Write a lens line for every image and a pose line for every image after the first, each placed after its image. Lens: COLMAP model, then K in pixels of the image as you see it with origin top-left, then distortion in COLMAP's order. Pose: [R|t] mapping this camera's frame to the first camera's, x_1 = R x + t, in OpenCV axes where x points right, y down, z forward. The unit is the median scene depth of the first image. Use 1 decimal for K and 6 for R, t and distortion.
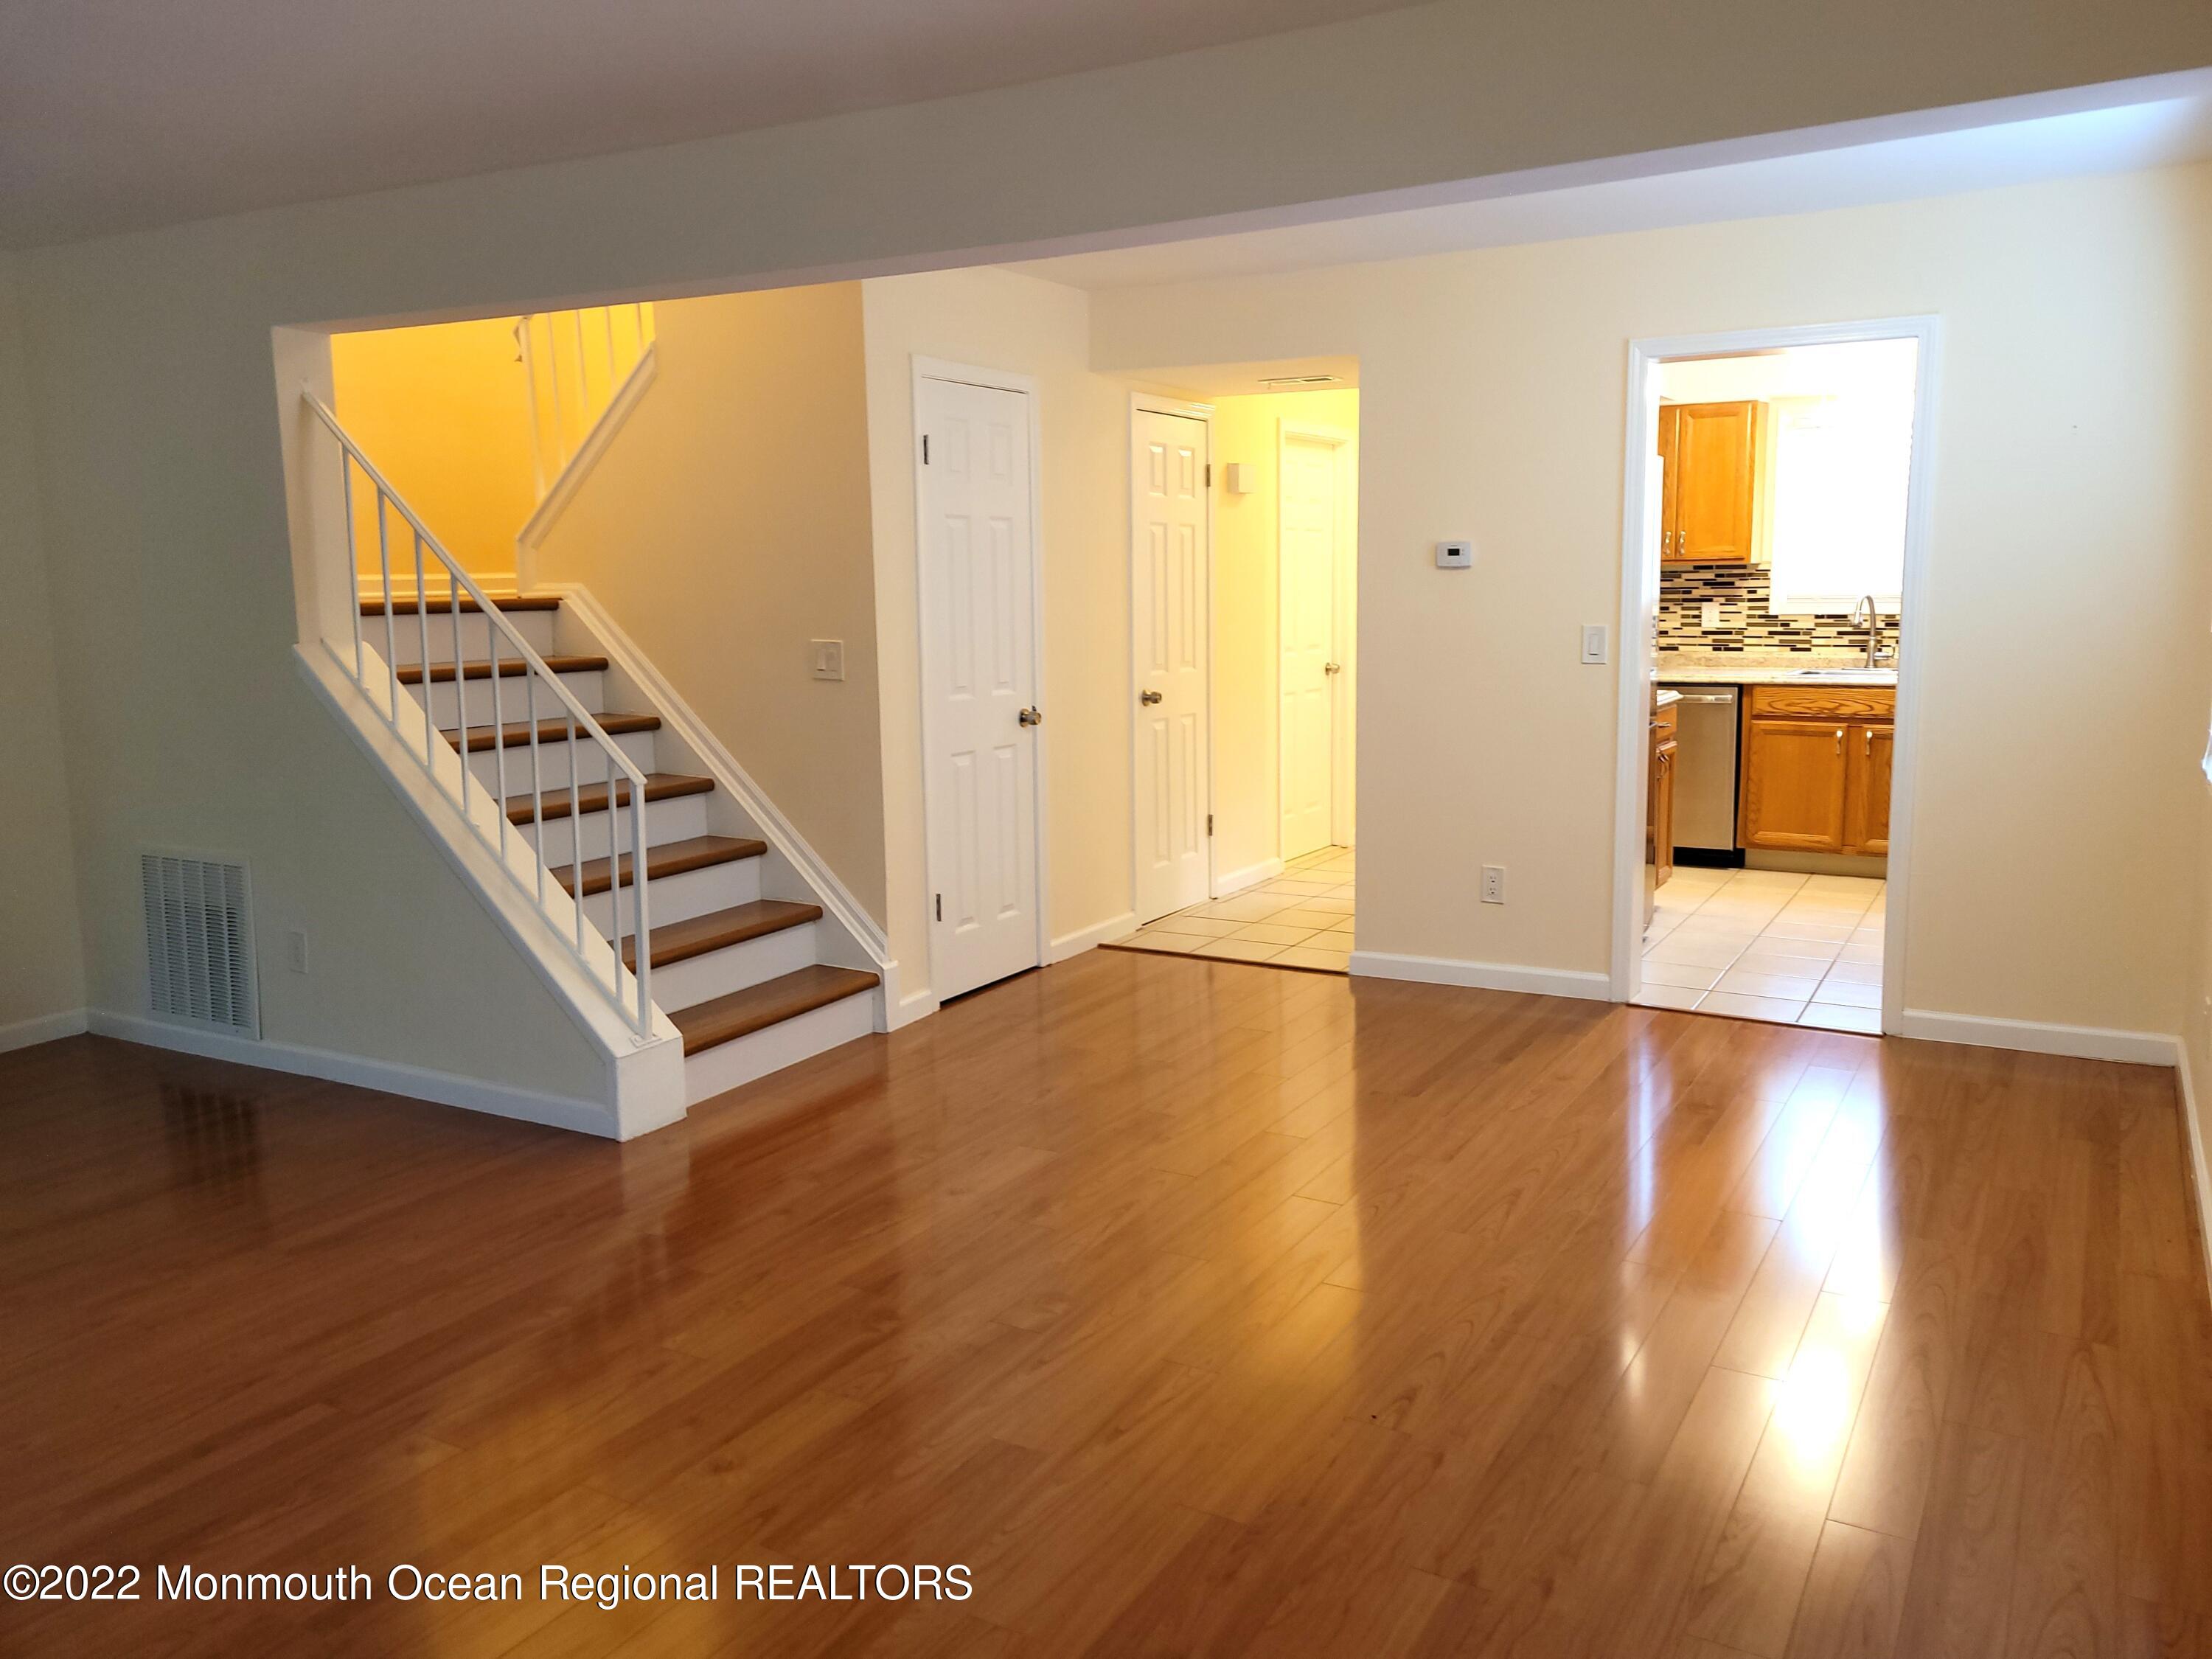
lens RADIAL K [[1681.8, 0, 1094.8], [0, 1681.8, 816.3], [0, 0, 1]] dist [0.051219, -0.014712]
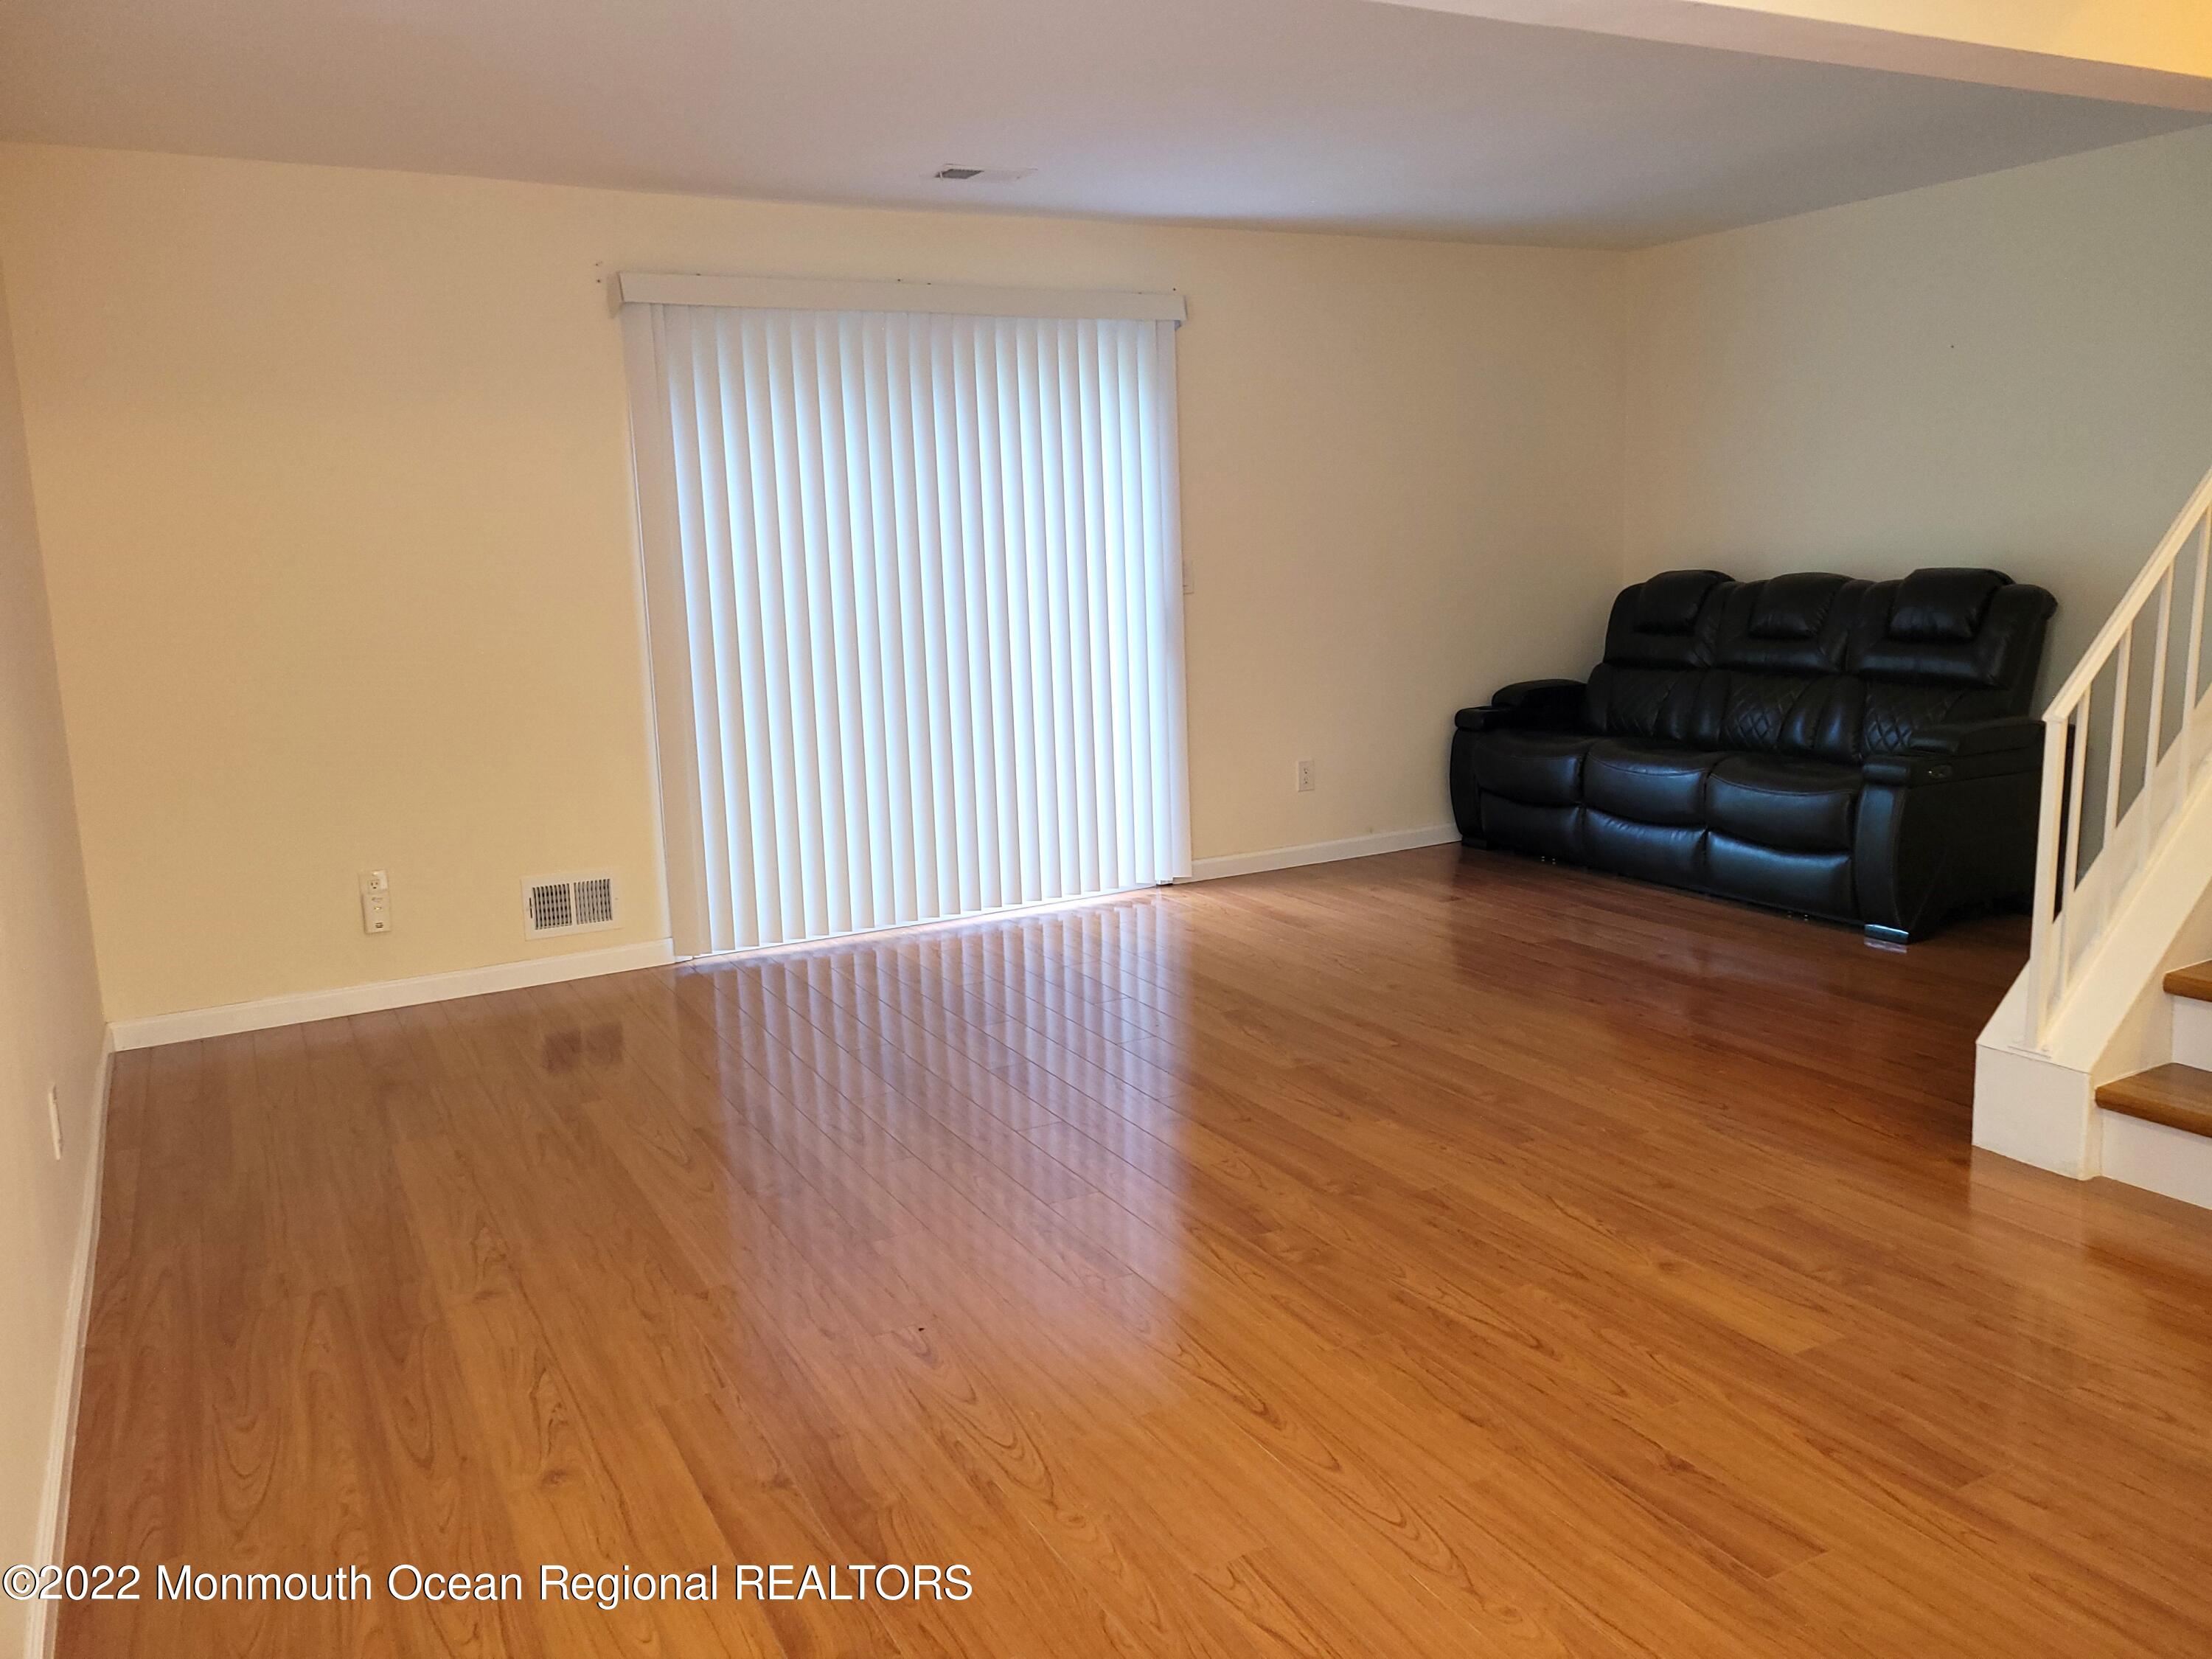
lens RADIAL K [[1681.8, 0, 1145.8], [0, 1681.8, 810.1], [0, 0, 1]] dist [0.051219, -0.014712]
pose [[-0.504254, 0.174191, -0.845805, 0.486192], [-0.082276, 0.965298, 0.247852, -0.111208], [0.859627, 0.194570, -0.472424, 0.831517]]
